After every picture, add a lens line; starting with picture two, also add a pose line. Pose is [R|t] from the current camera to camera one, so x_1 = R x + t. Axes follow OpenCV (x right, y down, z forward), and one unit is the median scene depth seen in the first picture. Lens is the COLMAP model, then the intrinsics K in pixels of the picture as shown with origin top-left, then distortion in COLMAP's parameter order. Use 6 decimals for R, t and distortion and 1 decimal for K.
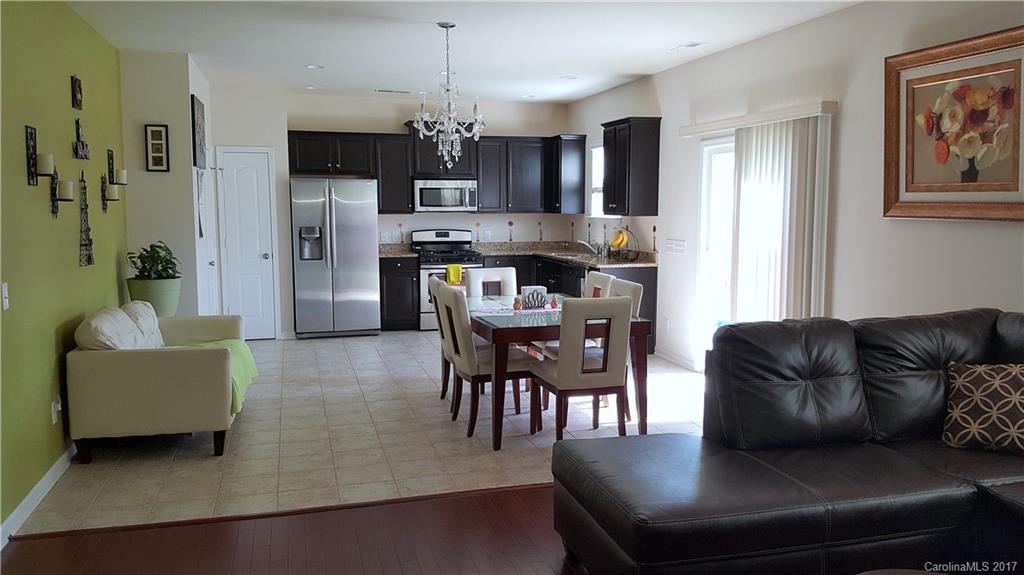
lens RADIAL K [[833.4, 0, 533.8], [0, 833.4, 286.7], [0, 0, 1]] dist [0.103069, 0.000230]
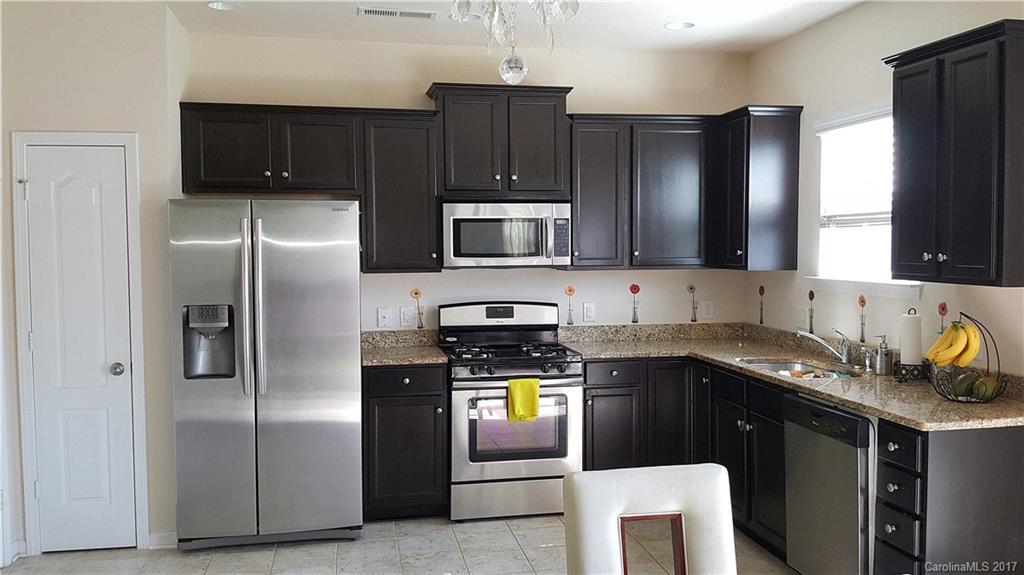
lens RADIAL K [[873.0, 0, 512.0], [0, 873.0, 287.5], [0, 0, 1]] dist [-0.001208, -0.001450]
pose [[0.994695, 0.001910, -0.102852, -0.050292], [-0.007072, 0.998732, -0.049848, -0.052880], [0.102626, 0.050311, 0.993447, 0.497823]]
